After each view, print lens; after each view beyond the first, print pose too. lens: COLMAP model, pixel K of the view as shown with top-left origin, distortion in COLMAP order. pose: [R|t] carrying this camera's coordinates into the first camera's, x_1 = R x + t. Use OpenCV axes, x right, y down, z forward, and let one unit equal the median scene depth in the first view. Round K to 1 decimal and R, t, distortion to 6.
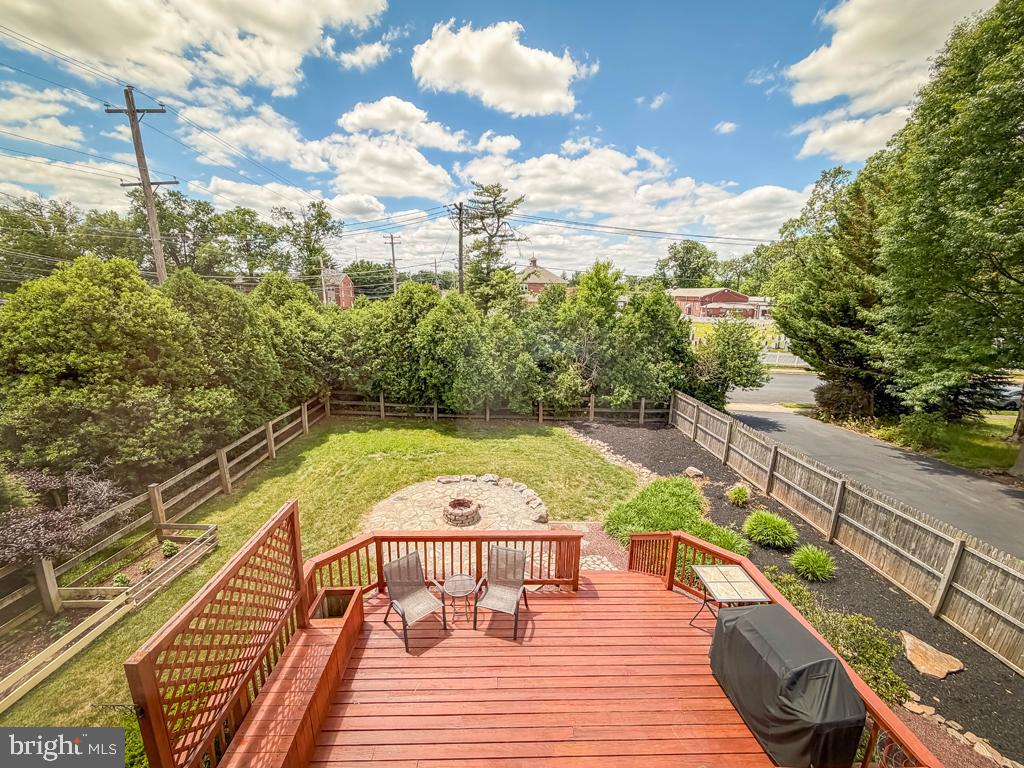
lens RADIAL K [[407.2, 0, 512.0], [0, 407.2, 384.0], [0, 0, 1]] dist [0.000330, 0.000192]
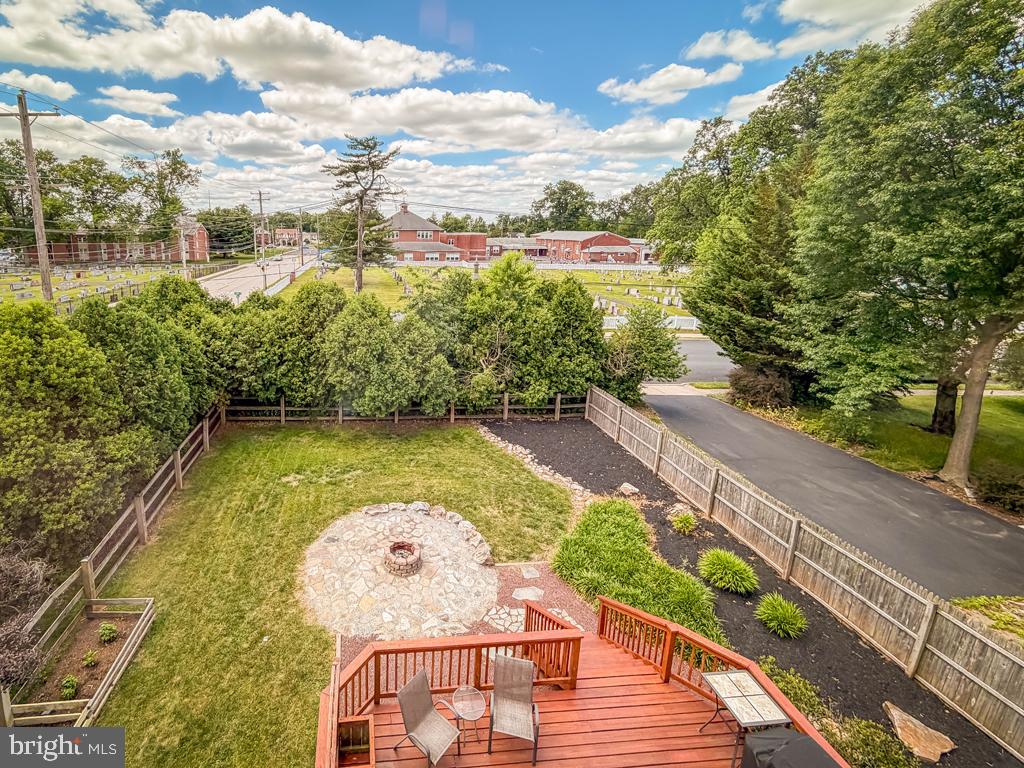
lens RADIAL K [[410.1, 0, 511.0], [0, 410.1, 447.4], [0, 0, 1]] dist [0.000288, 0.000173]
pose [[0.998928, -0.020526, 0.041484, 0.149193], [0.022609, 0.998474, -0.050387, 0.183228], [-0.040387, 0.051271, 0.997868, 0.047188]]
